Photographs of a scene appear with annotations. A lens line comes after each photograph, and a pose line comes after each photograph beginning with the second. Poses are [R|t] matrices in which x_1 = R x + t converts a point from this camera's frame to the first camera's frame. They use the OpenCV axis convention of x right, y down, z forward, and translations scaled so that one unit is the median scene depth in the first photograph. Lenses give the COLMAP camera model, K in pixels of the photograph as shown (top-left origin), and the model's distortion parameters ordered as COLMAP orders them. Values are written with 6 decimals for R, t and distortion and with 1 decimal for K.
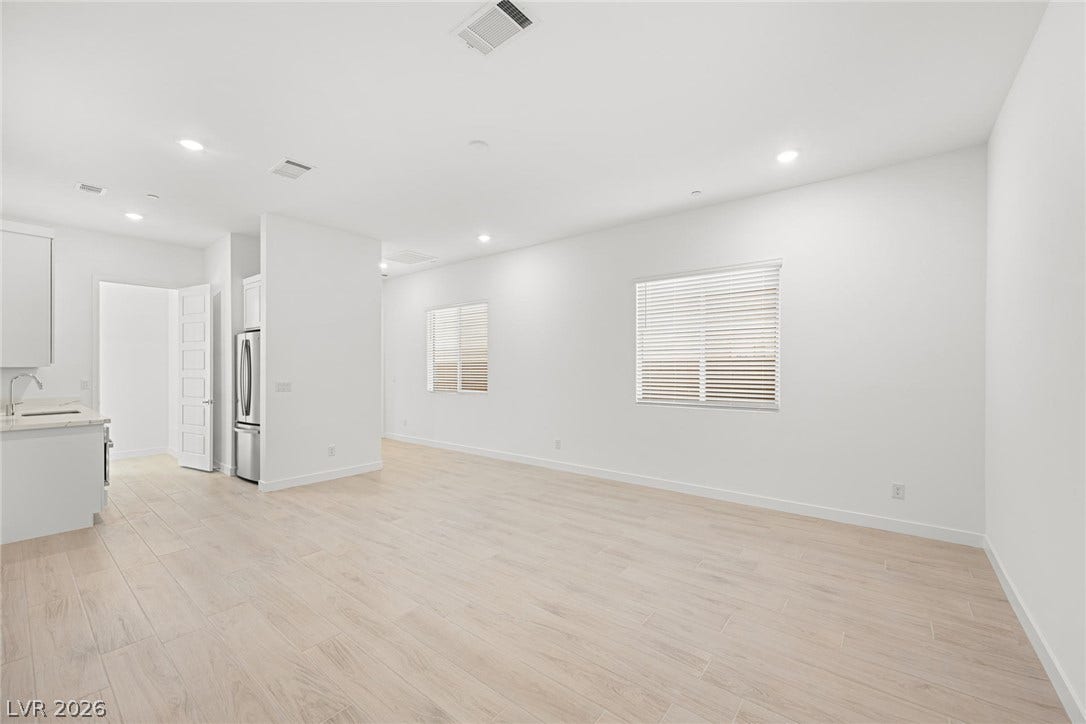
lens RADIAL K [[437.9, 0, 539.9], [0, 437.9, 363.0], [0, 0, 1]] dist [-0.001402, -0.000011]
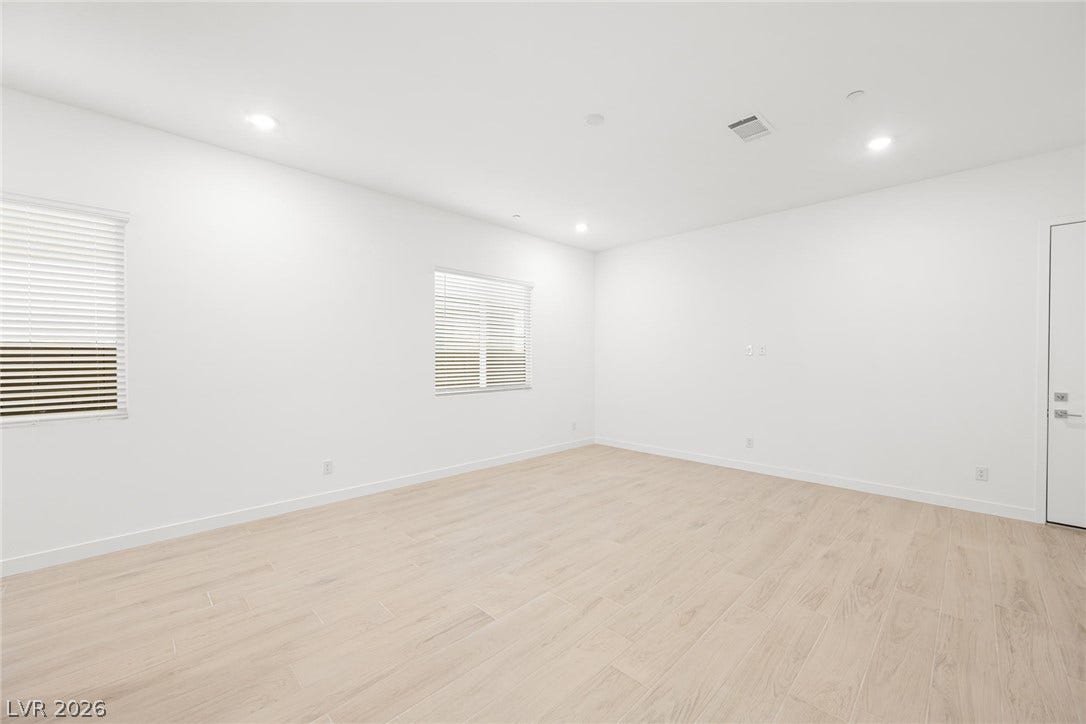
lens RADIAL K [[431.3, 0, 546.3], [0, 431.3, 358.0], [0, 0, 1]] dist [0.001775, 0.000576]
pose [[0.095871, 0.001207, 0.995393, -1.087432], [-0.009532, 0.999955, -0.000295, 0.010504], [-0.995348, -0.009460, 0.095878, 1.033106]]
